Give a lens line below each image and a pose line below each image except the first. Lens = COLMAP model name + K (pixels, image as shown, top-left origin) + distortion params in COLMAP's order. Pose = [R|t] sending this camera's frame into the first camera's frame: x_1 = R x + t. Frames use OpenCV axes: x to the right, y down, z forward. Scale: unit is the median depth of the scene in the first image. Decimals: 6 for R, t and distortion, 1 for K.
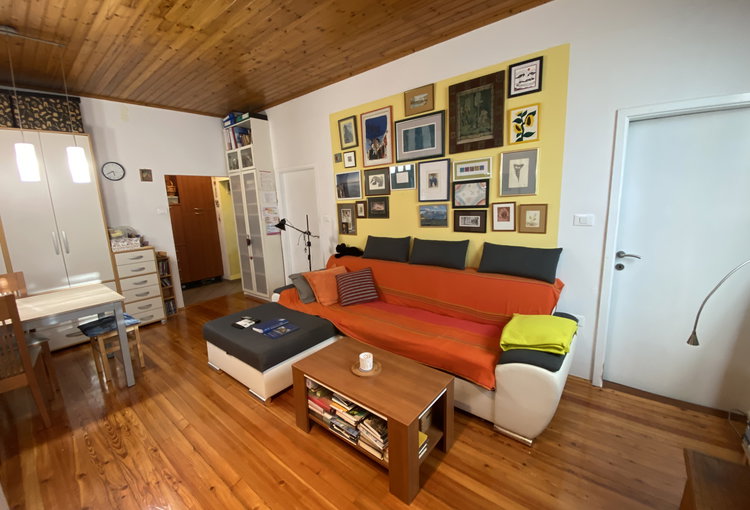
lens RADIAL K [[299.9, 0, 372.7], [0, 299.9, 258.7], [0, 0, 1]] dist [0.016943, -0.019851]
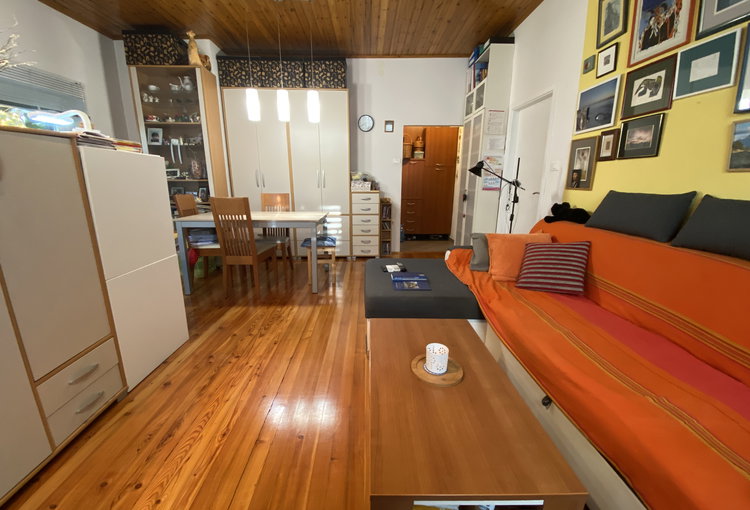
lens RADIAL K [[299.9, 0, 372.7], [0, 299.9, 258.7], [0, 0, 1]] dist [0.016943, -0.019851]
pose [[0.640370, 0.228997, -0.733135, 0.155565], [-0.172377, 0.973019, 0.153360, 0.044287], [0.748474, 0.028169, 0.662566, 0.273550]]
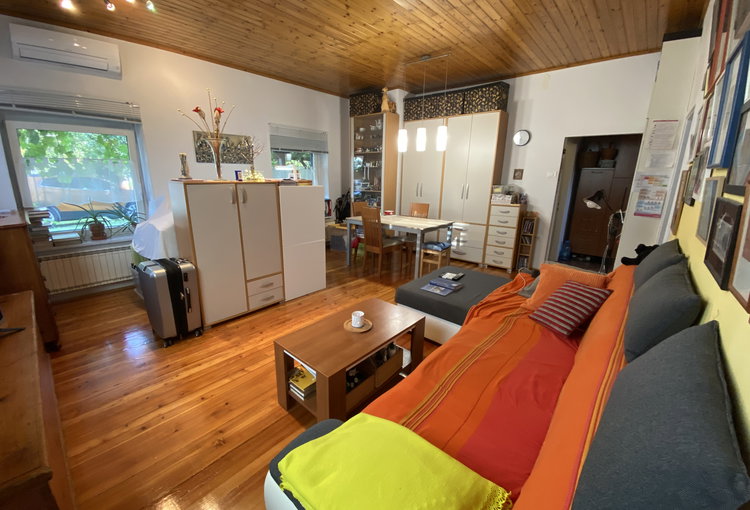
lens RADIAL K [[300.1, 0, 372.4], [0, 300.1, 257.4], [0, 0, 1]] dist [0.029535, -0.030047]
pose [[-0.040739, 0.299711, -0.953160, 0.494828], [-0.199982, 0.932203, 0.301669, -0.100390], [0.978952, 0.202904, 0.021959, 0.532356]]
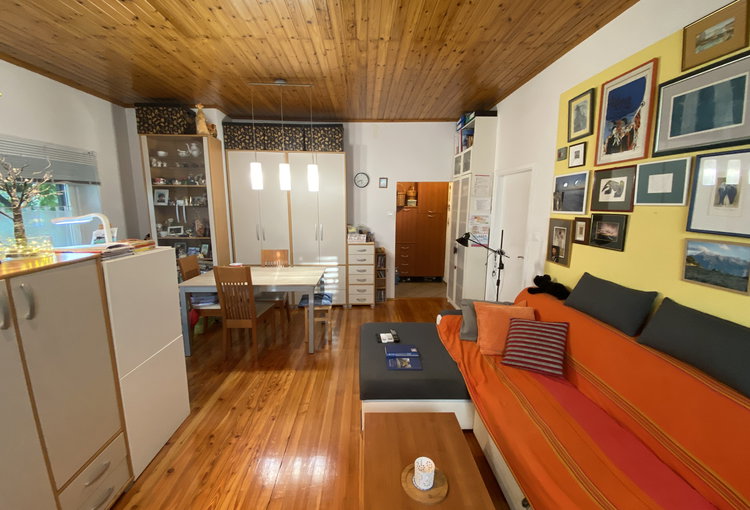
lens RADIAL K [[300.1, 0, 372.4], [0, 300.1, 257.4], [0, 0, 1]] dist [0.029535, -0.030047]
pose [[0.649945, 0.171179, -0.740452, 0.169400], [-0.172445, 0.982108, 0.075678, -0.081315], [0.740158, 0.078501, 0.667835, 0.236864]]
